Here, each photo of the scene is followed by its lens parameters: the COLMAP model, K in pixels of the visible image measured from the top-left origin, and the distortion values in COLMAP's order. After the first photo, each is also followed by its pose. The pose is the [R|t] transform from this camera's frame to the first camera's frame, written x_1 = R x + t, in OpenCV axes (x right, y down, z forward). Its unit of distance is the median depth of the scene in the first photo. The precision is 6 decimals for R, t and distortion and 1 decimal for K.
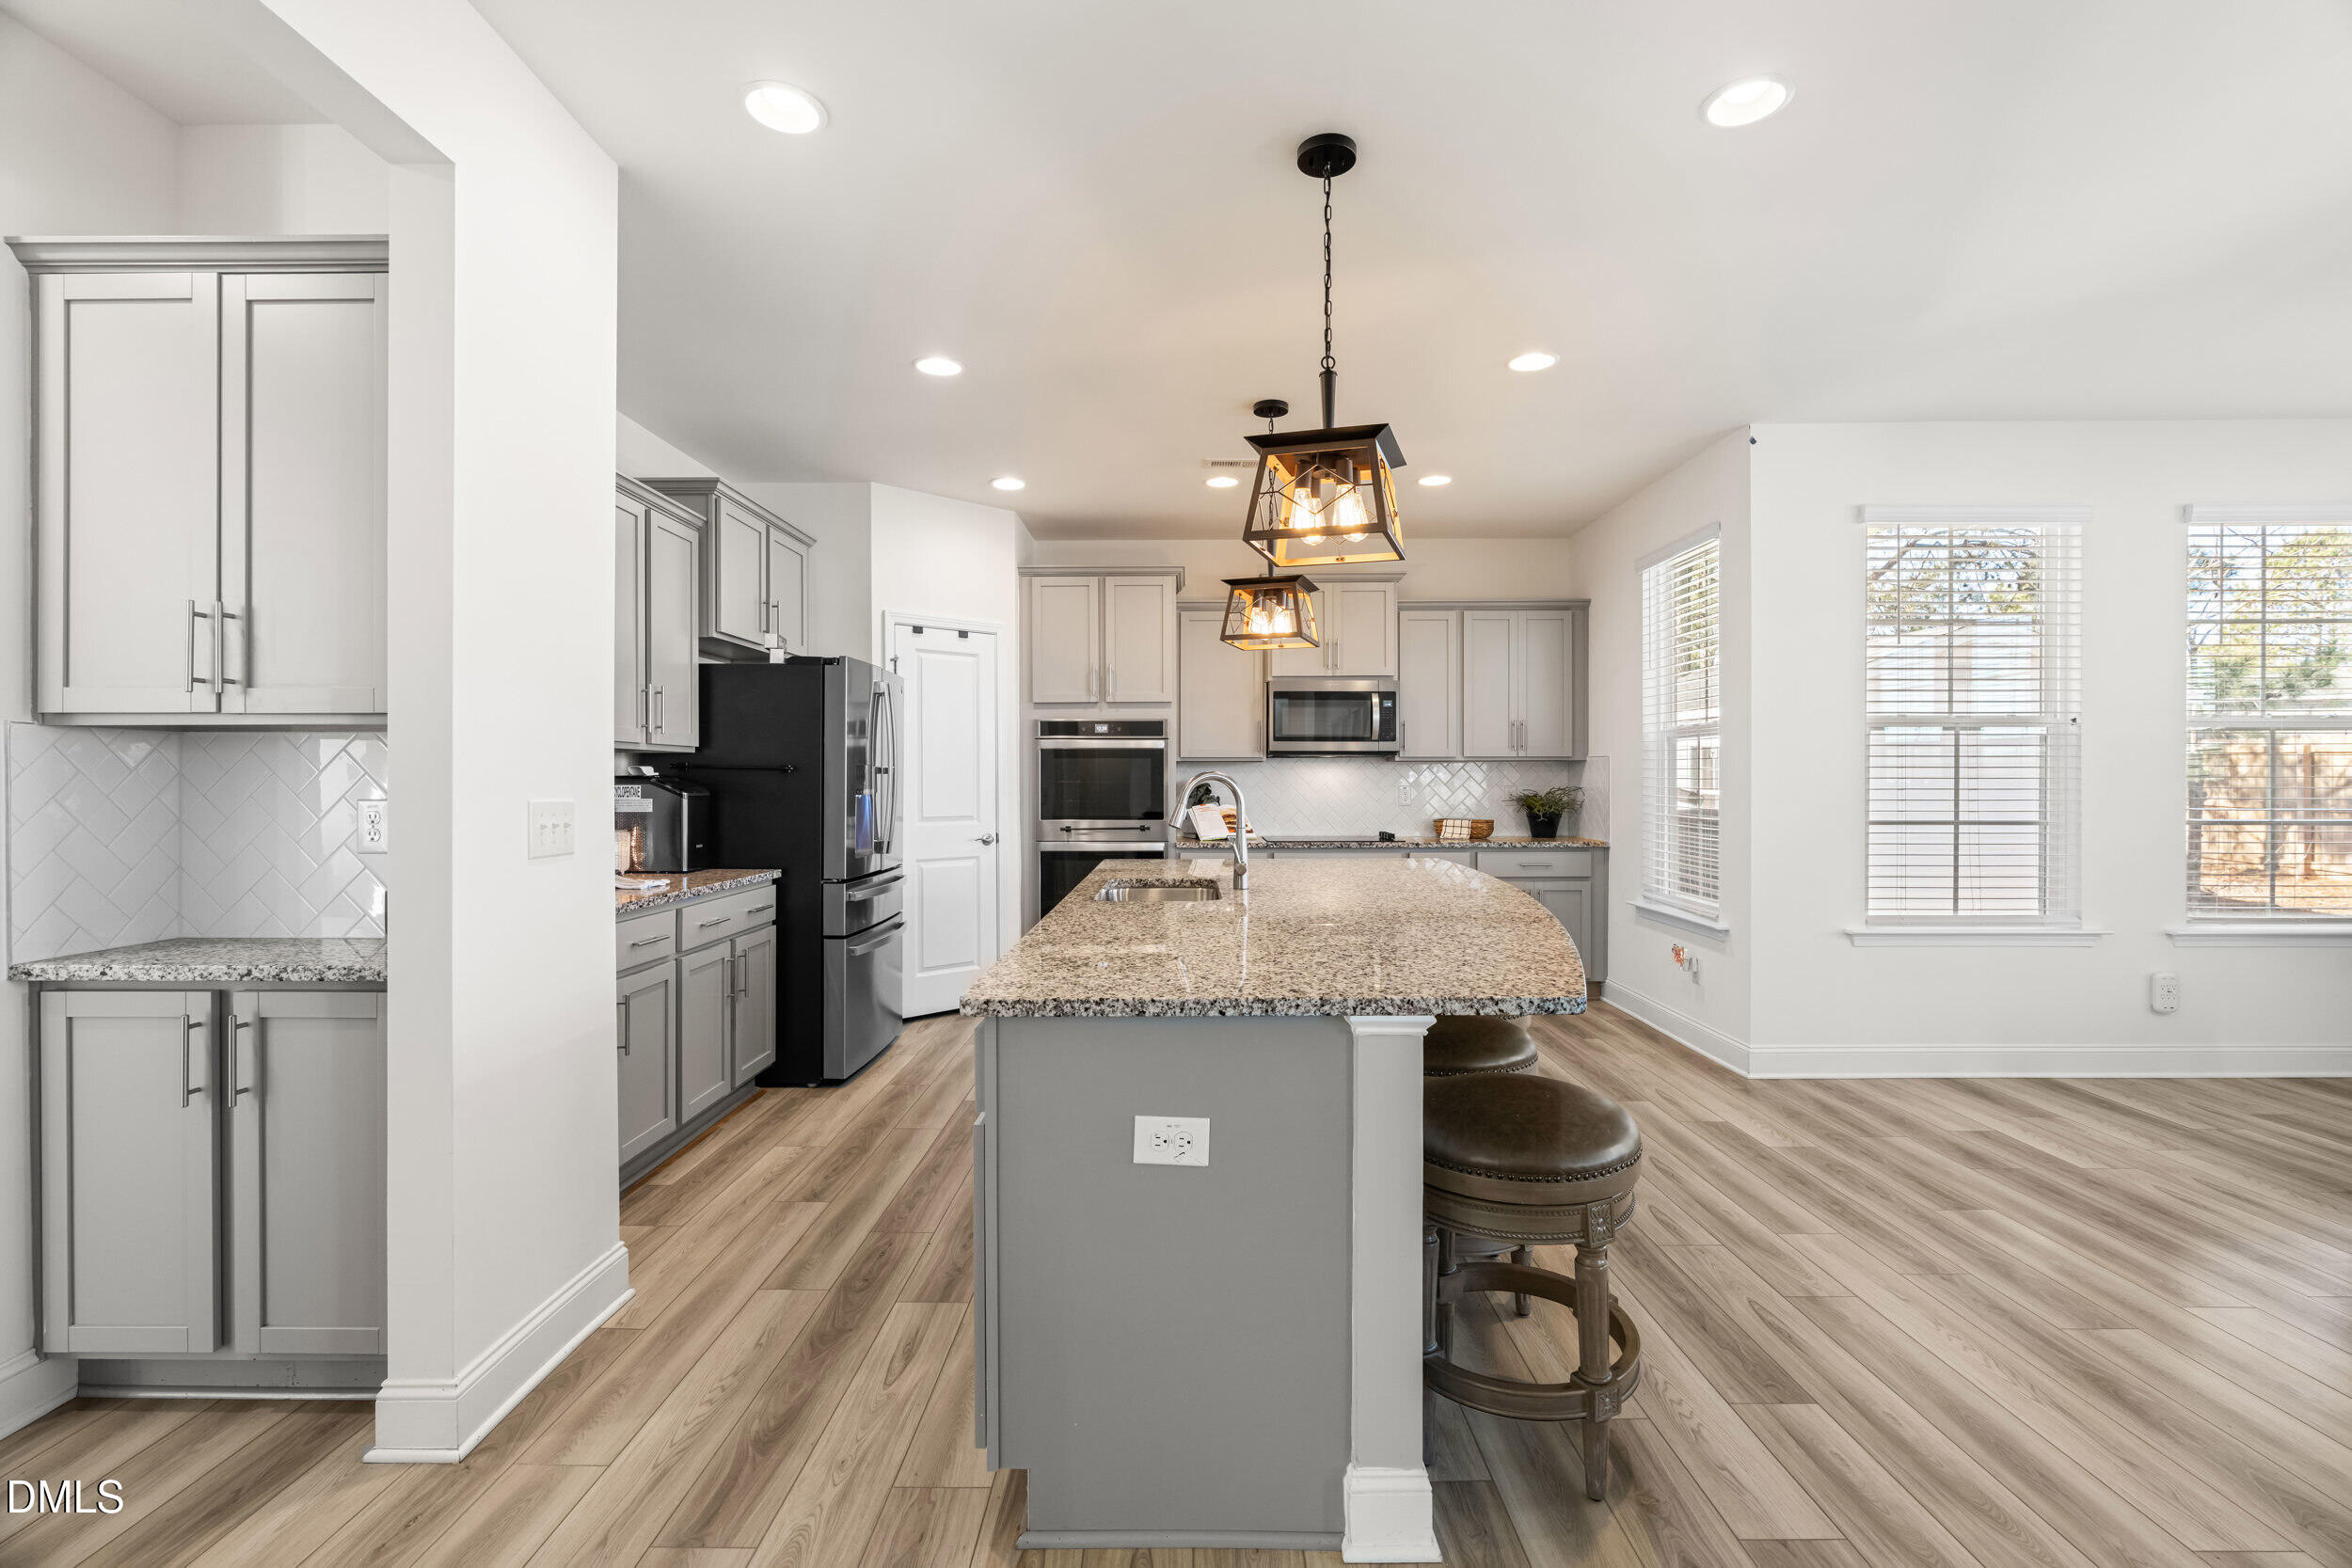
lens RADIAL K [[1060.4, 0, 1170.2], [0, 1060.4, 778.9], [0, 0, 1]] dist [-0.011727, 0.000064]
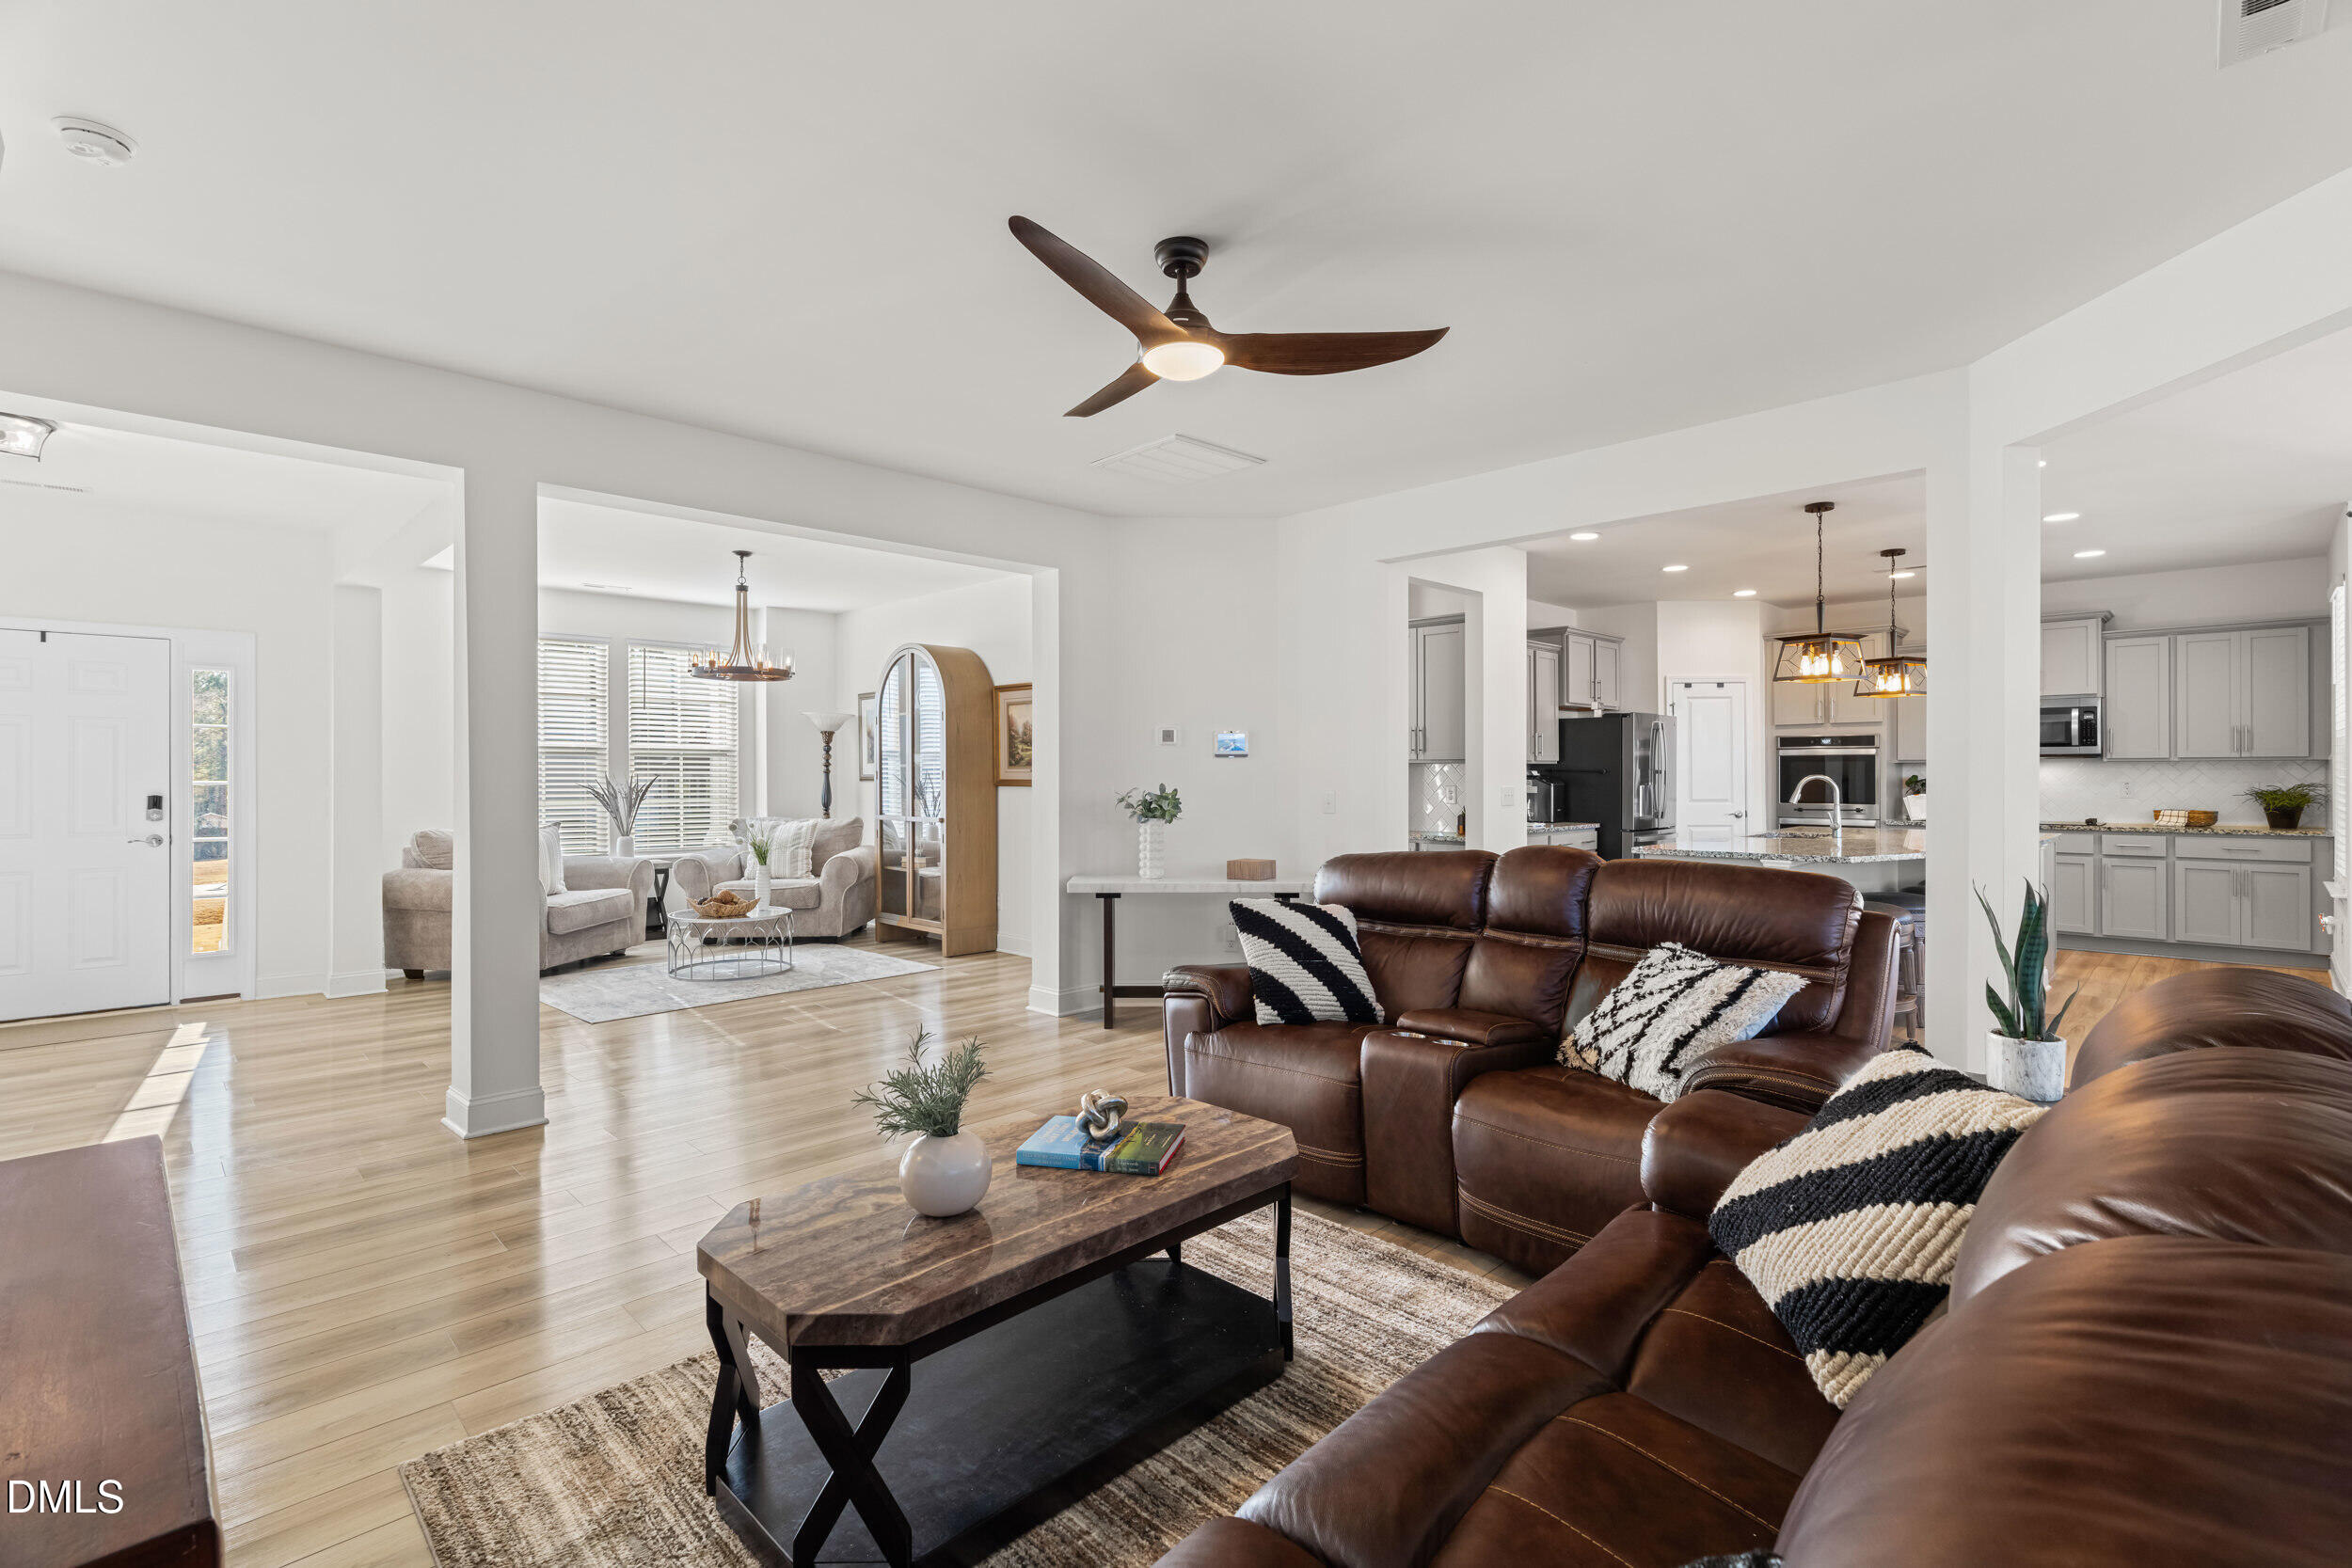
lens RADIAL K [[1060.4, 0, 1170.2], [0, 1060.4, 778.9], [0, 0, 1]] dist [-0.011727, 0.000064]
pose [[0.716484, 0.003679, -0.697594, 0.301708], [0.003380, 0.999956, 0.008745, -0.011231], [0.697595, -0.008623, 0.716440, -0.673413]]
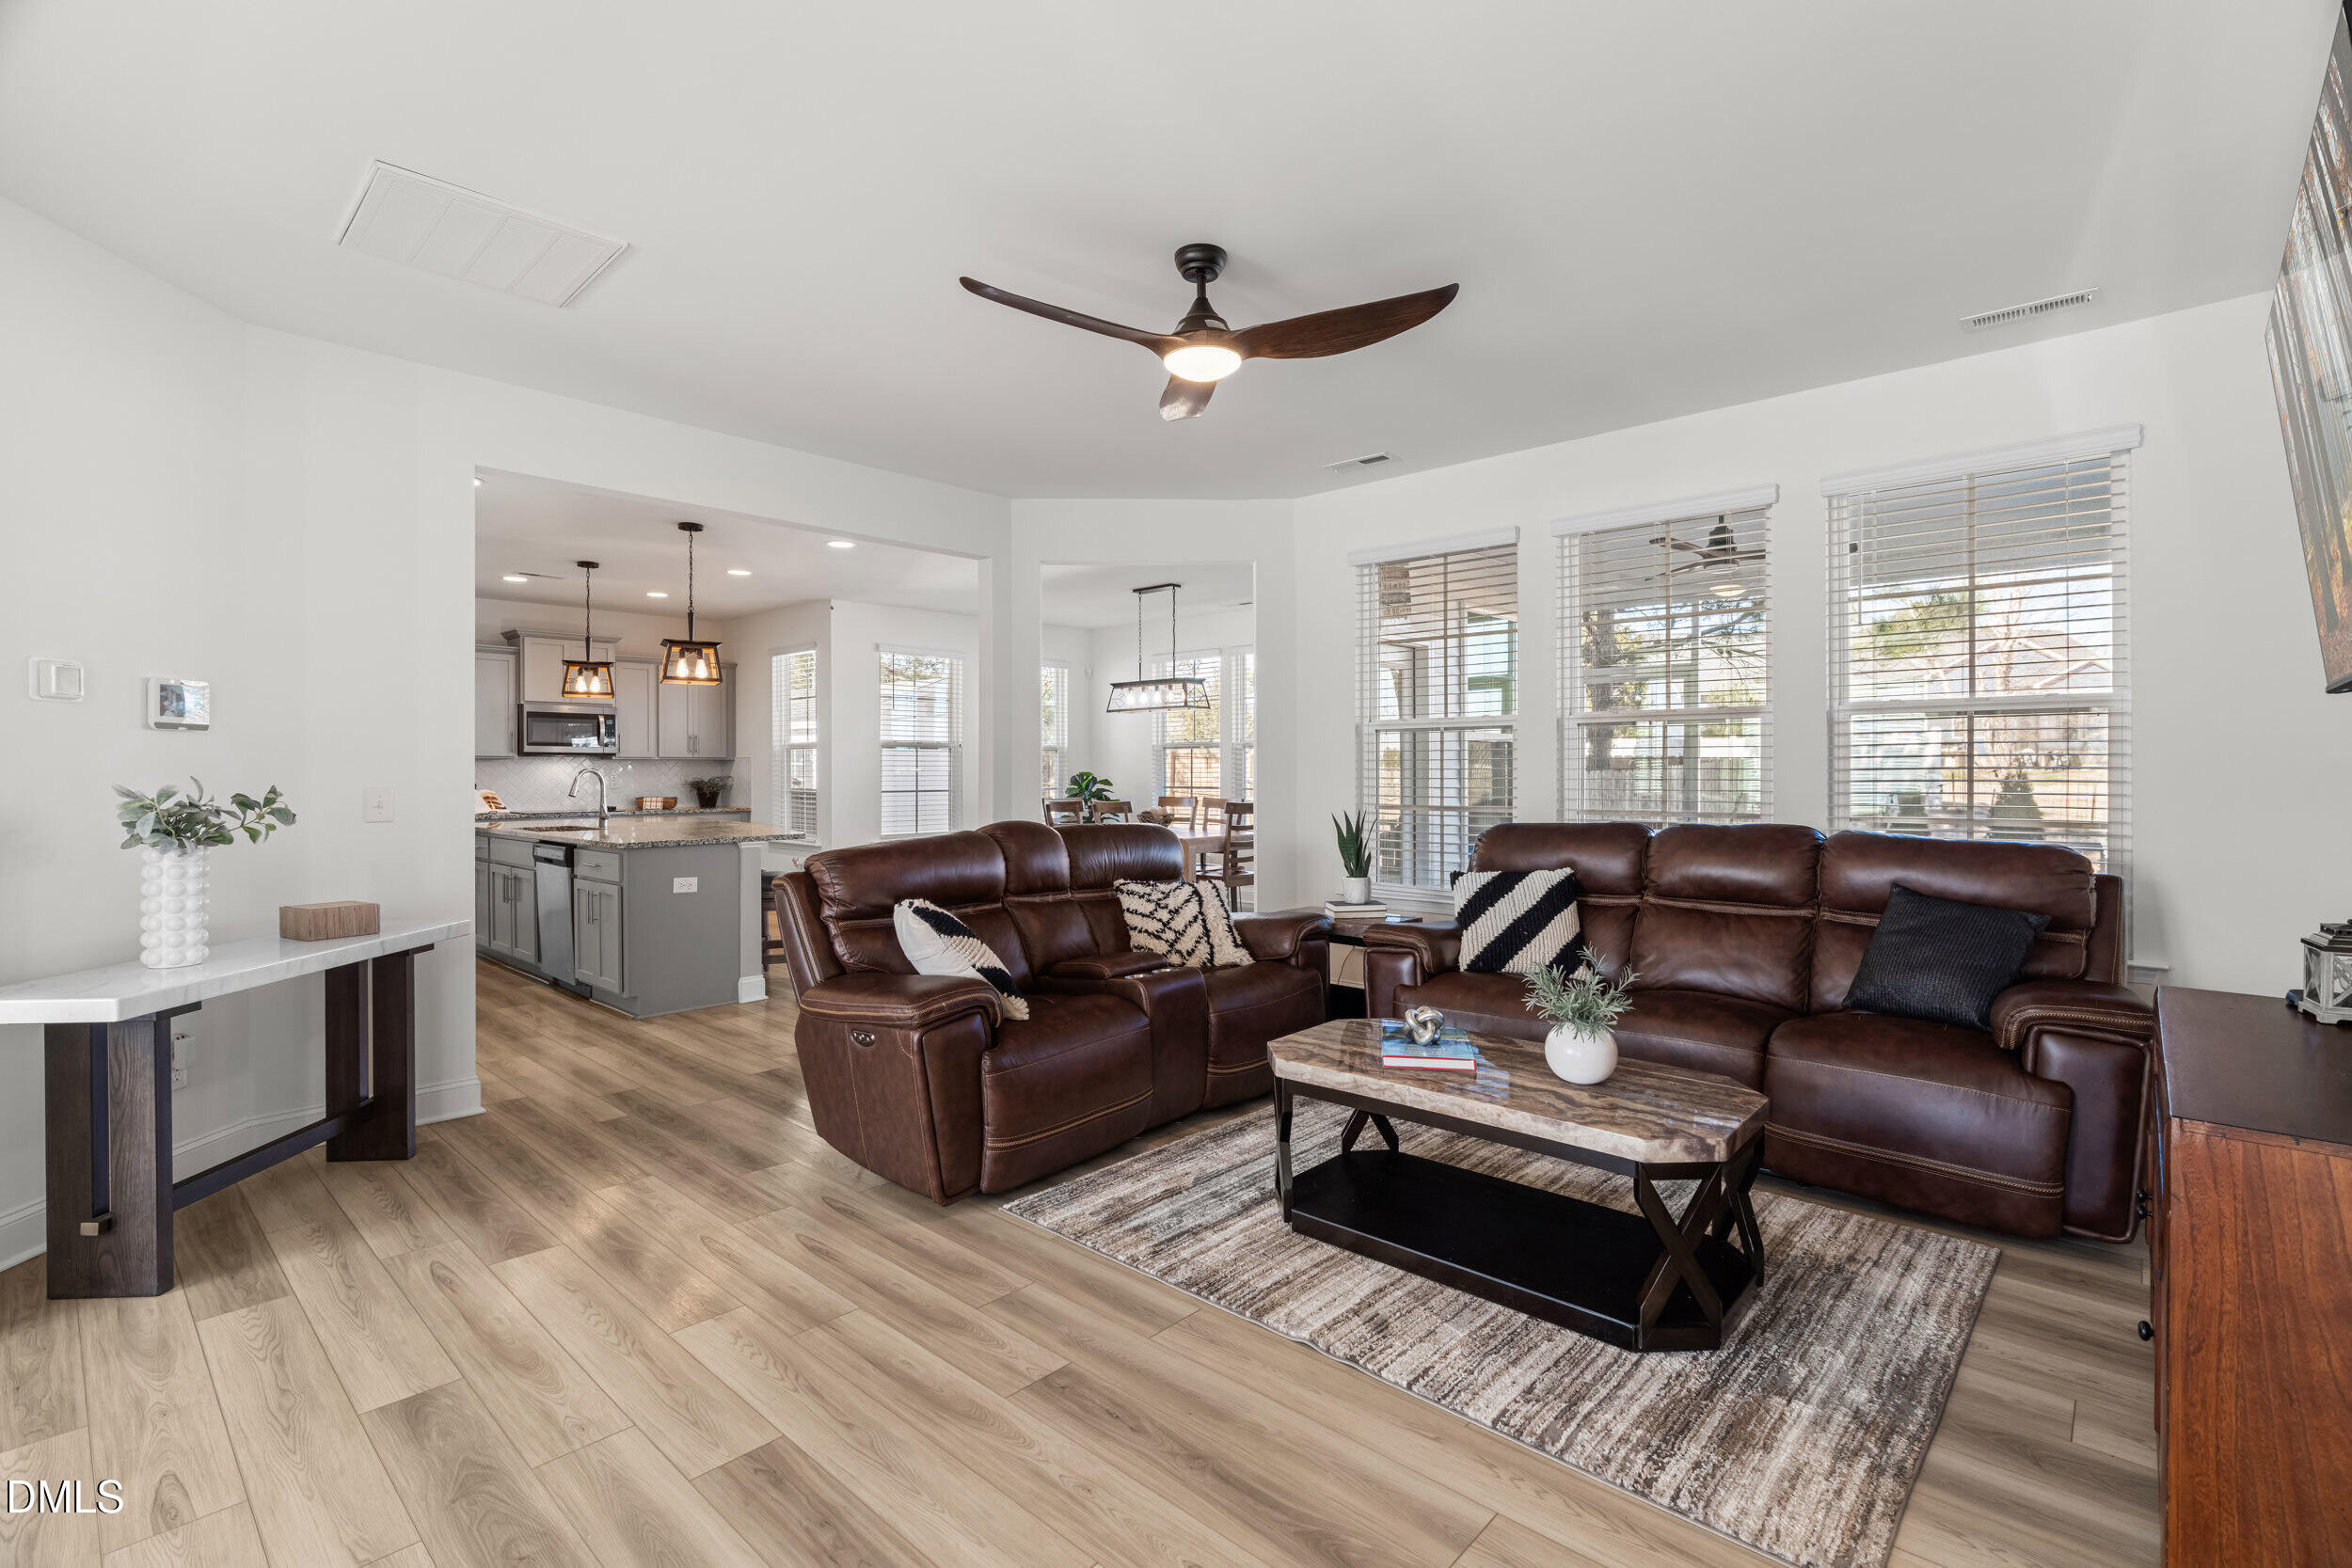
lens RADIAL K [[1060.4, 0, 1170.2], [0, 1060.4, 778.9], [0, 0, 1]] dist [-0.011727, 0.000064]
pose [[0.665951, -0.006987, 0.745963, -0.411038], [0.000338, 0.999959, 0.009064, -0.002402], [-0.745996, -0.005784, 0.665926, -0.649720]]
